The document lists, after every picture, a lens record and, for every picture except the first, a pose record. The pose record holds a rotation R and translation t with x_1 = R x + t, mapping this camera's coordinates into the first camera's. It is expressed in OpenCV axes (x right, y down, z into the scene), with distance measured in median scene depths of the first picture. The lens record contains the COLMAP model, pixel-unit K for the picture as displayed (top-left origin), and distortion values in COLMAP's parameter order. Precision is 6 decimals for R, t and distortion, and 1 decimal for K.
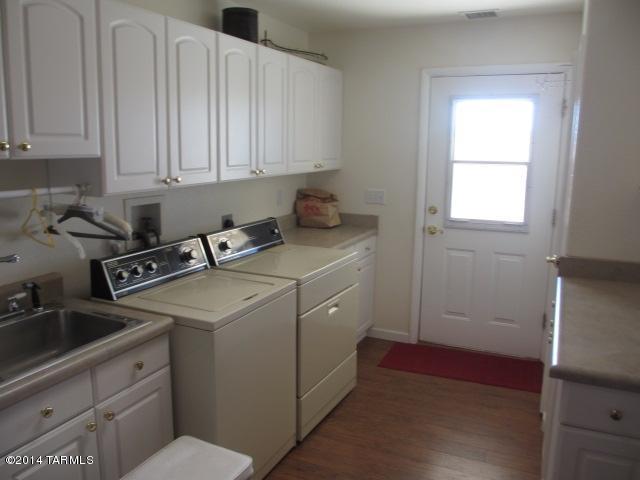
lens RADIAL K [[537.5, 0, 318.4], [0, 537.5, 240.4], [0, 0, 1]] dist [-0.045697, 0.004698]
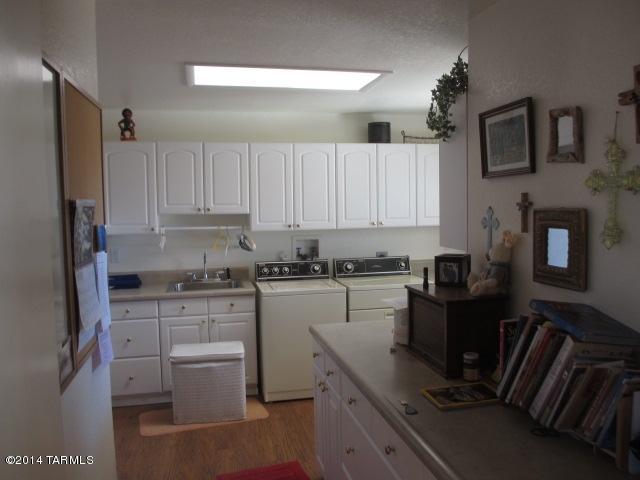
lens RADIAL K [[537.5, 0, 321.7], [0, 537.5, 238.8], [0, 0, 1]] dist [-0.045697, 0.004698]
pose [[0.623681, 0.033931, -0.780942, 1.529421], [-0.120444, 0.991298, -0.053119, 0.030496], [0.772344, 0.127189, 0.622340, -0.140987]]
